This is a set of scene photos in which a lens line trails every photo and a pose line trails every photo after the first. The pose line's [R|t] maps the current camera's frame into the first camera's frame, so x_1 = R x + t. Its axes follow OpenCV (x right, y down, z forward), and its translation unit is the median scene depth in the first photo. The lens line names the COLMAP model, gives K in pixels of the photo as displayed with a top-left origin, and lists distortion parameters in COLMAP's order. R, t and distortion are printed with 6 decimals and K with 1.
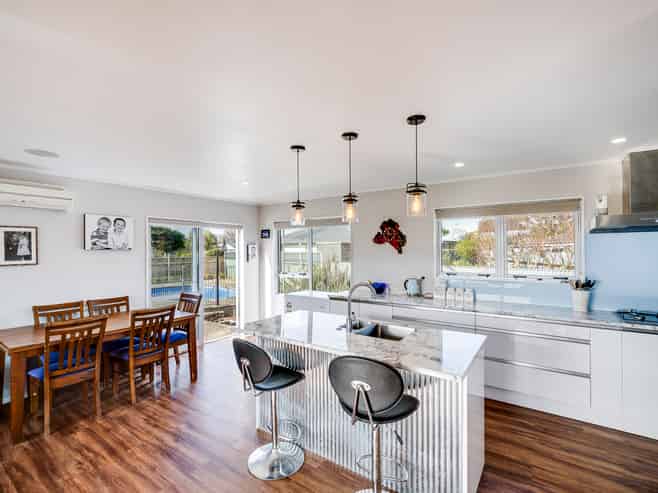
lens RADIAL K [[307.3, 0, 327.7], [0, 307.3, 249.3], [0, 0, 1]] dist [-0.003206, -0.000395]
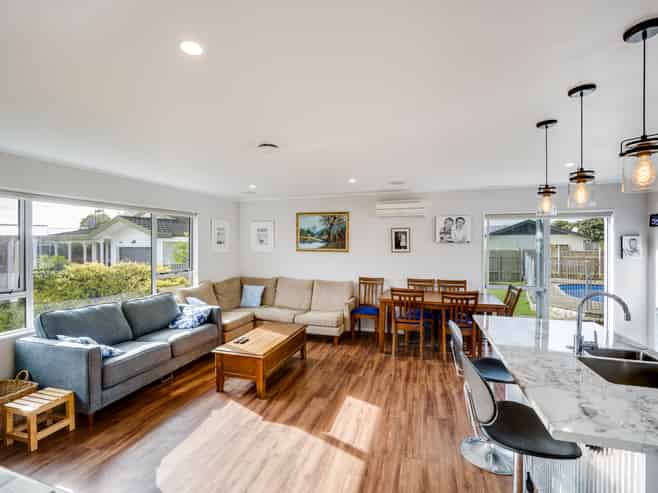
lens RADIAL K [[306.7, 0, 330.9], [0, 306.7, 248.3], [0, 0, 1]] dist [0.004749, 0.000214]
pose [[0.310867, 0.021492, -0.950211, 0.416668], [0.001651, 0.999731, 0.023153, -0.006229], [0.950452, -0.008767, 0.310747, 0.136587]]
